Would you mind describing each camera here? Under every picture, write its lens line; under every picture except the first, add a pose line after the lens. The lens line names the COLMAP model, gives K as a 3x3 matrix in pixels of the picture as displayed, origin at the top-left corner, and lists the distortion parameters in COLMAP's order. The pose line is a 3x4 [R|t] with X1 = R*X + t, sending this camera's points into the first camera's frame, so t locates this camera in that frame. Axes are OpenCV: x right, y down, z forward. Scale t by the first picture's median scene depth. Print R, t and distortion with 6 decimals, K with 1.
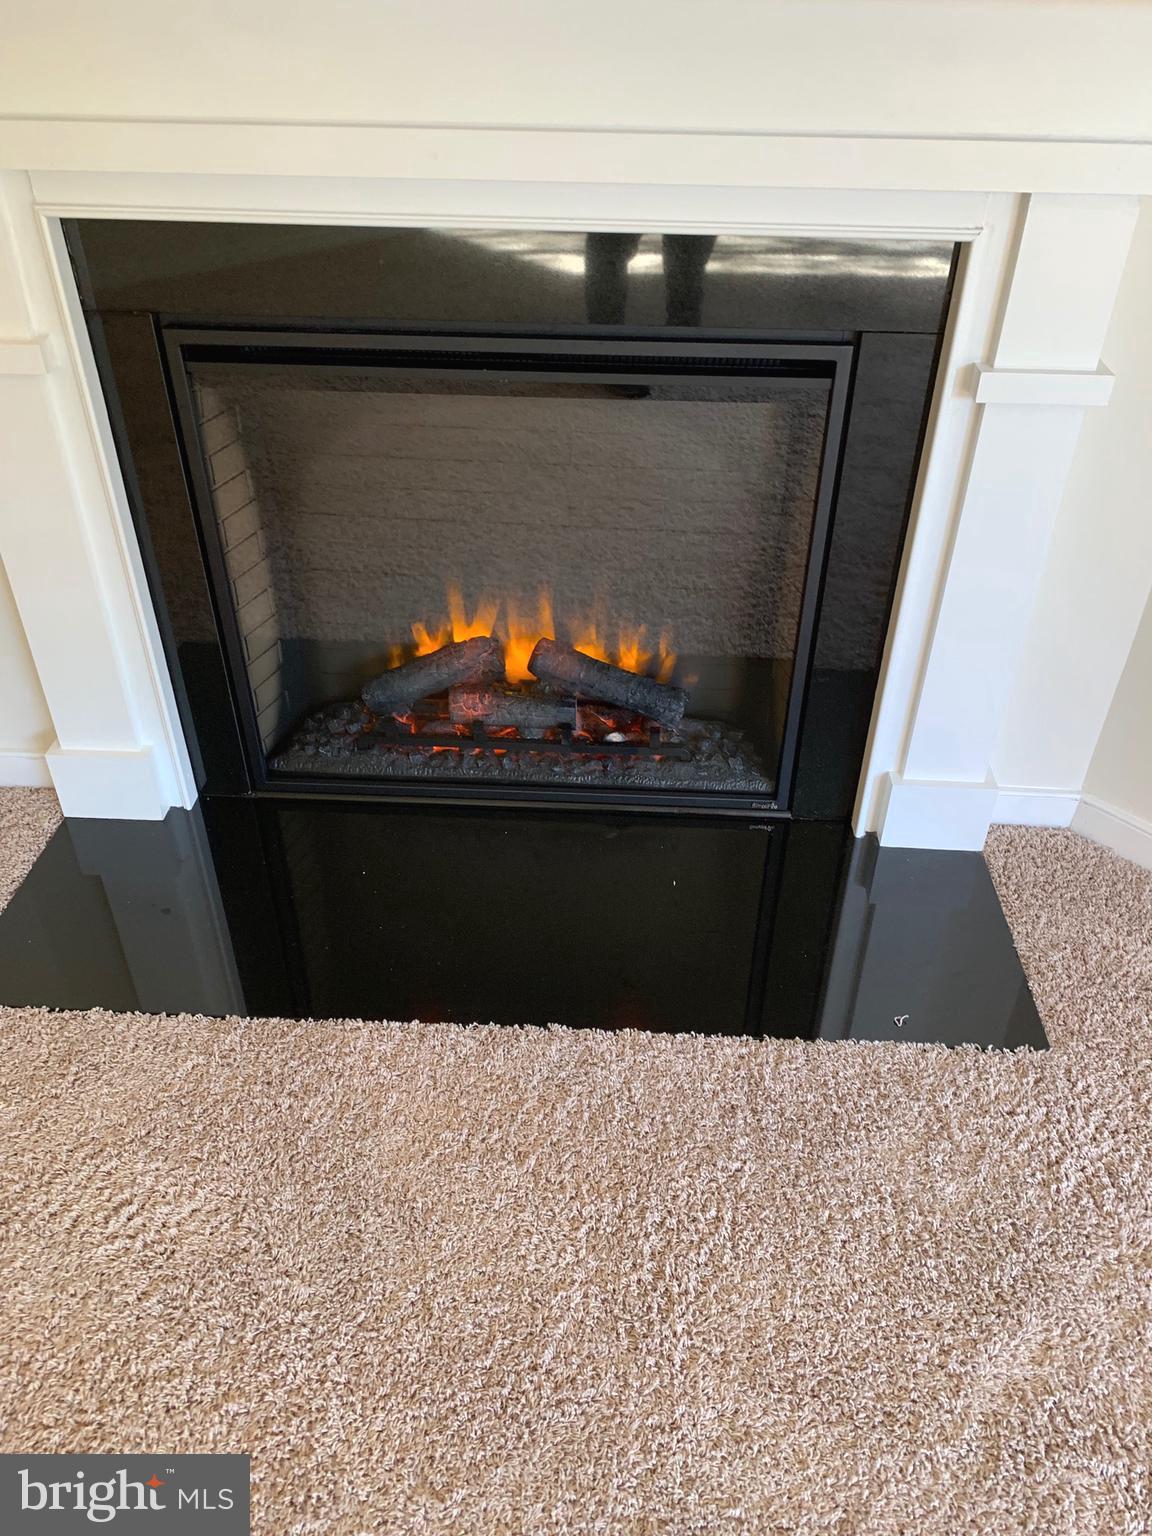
lens RADIAL K [[1173.9, 0, 576.0], [0, 1173.9, 768.0], [0, 0, 1]] dist [0.007937, -0.019369]
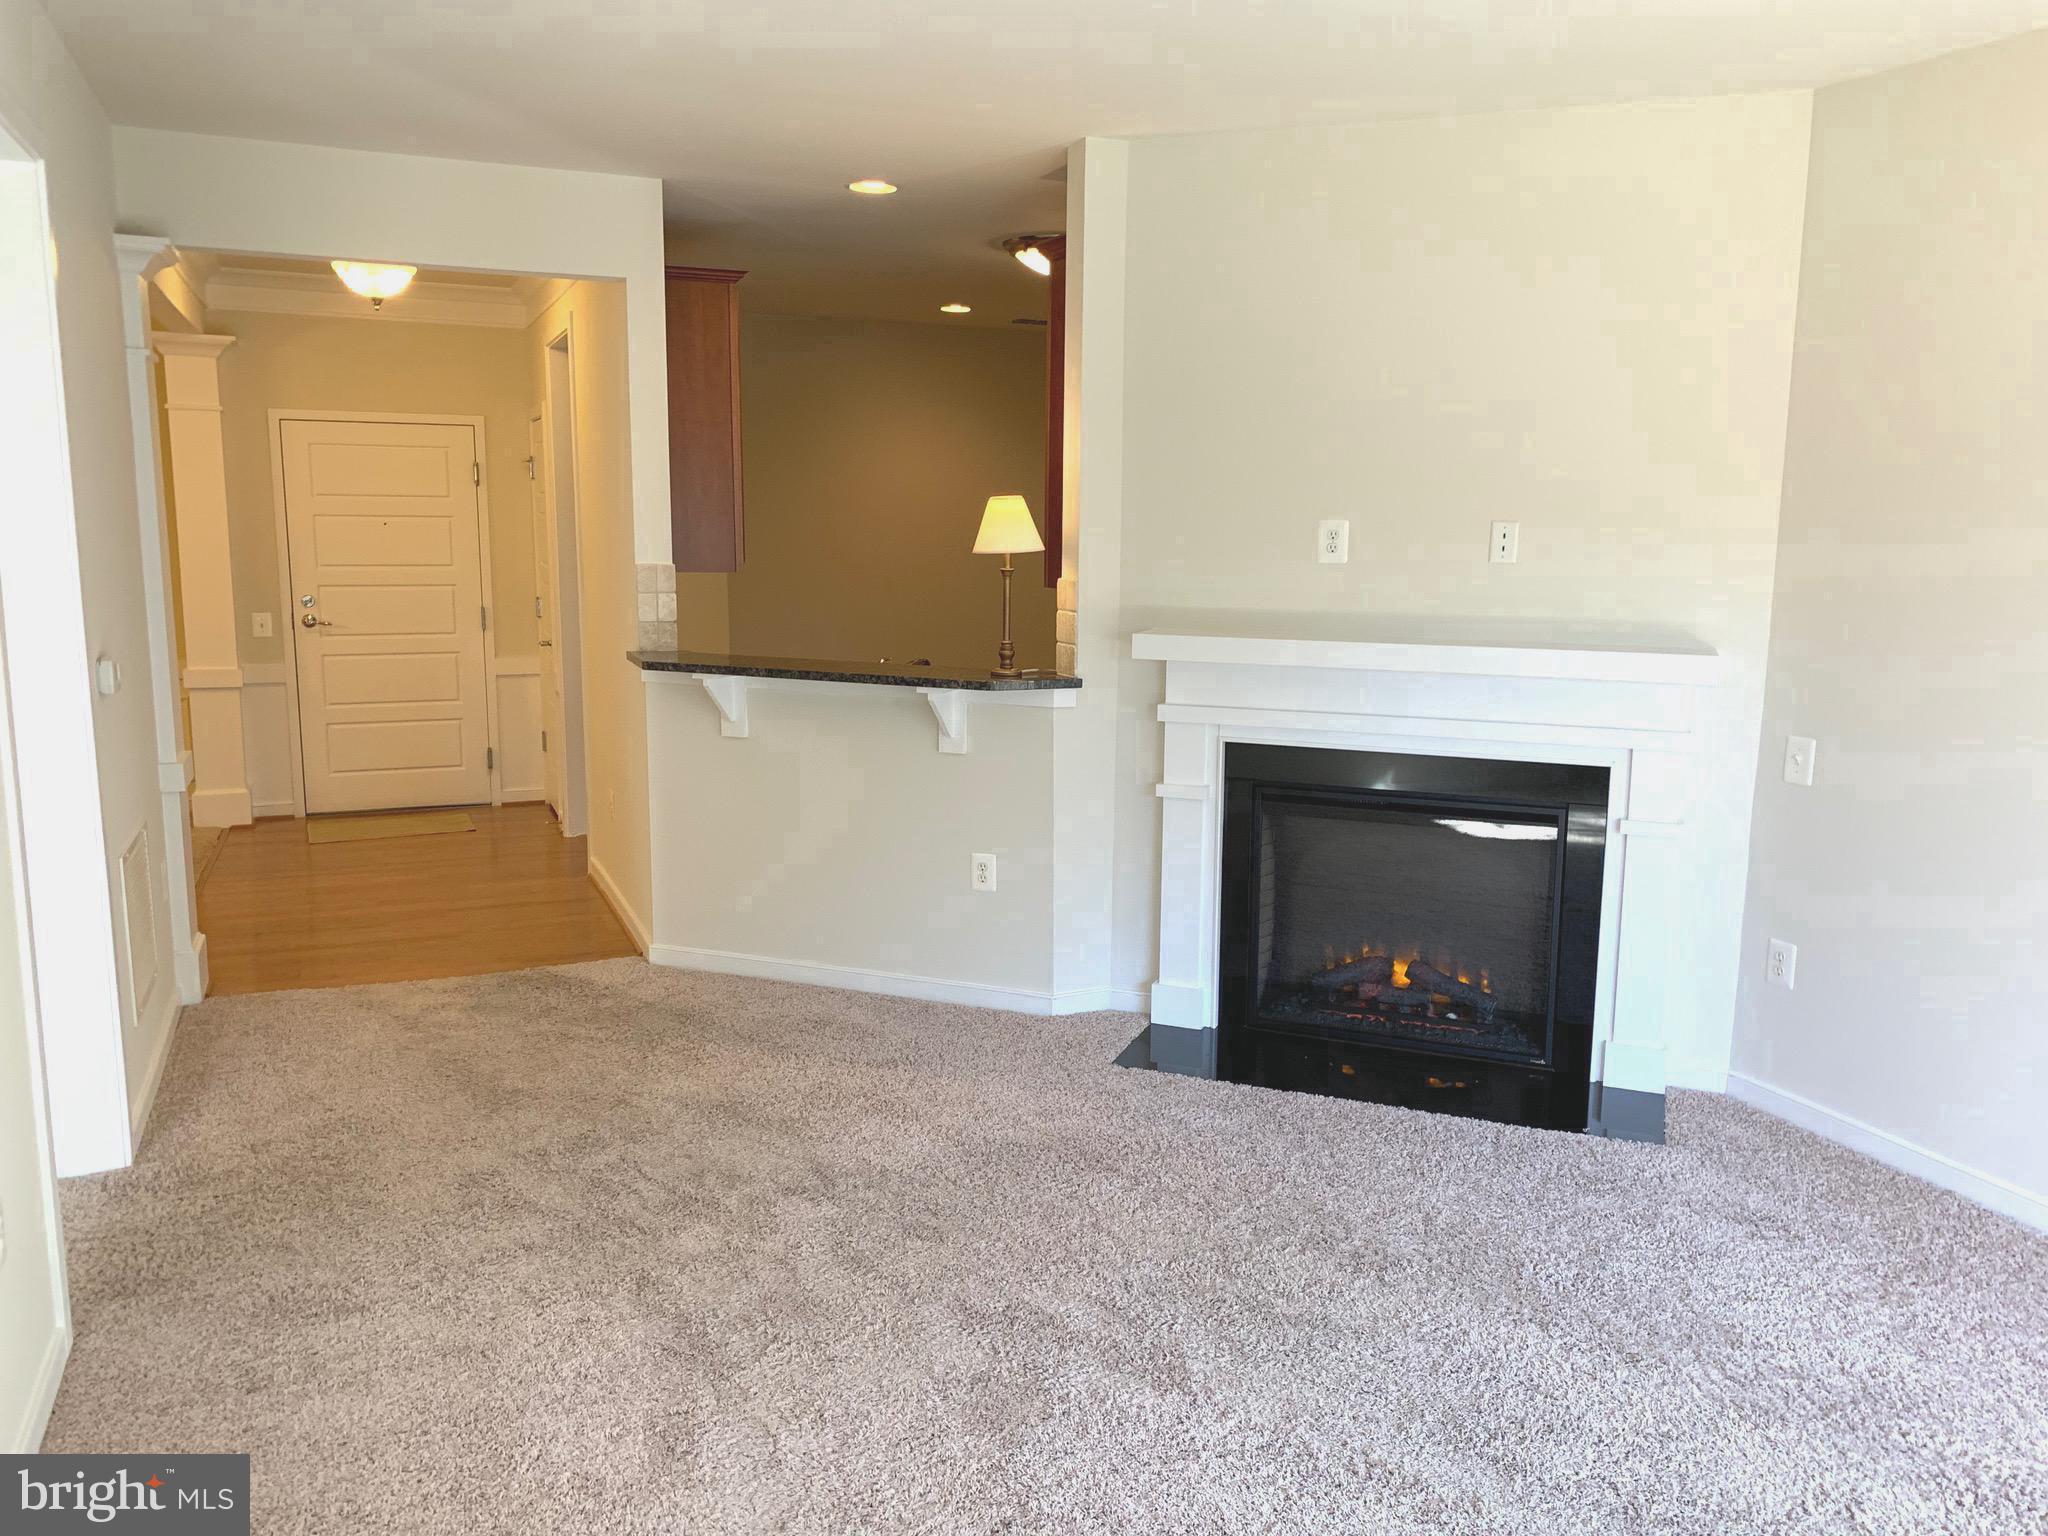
lens RADIAL K [[1565.2, 0, 1024.0], [0, 1565.2, 768.0], [0, 0, 1]] dist [0.007937, -0.019369]
pose [[0.948632, 0.044390, -0.313251, 0.149812], [-0.178086, 0.893278, -0.412722, 0.752459], [0.261500, 0.447307, 0.855298, -1.411980]]
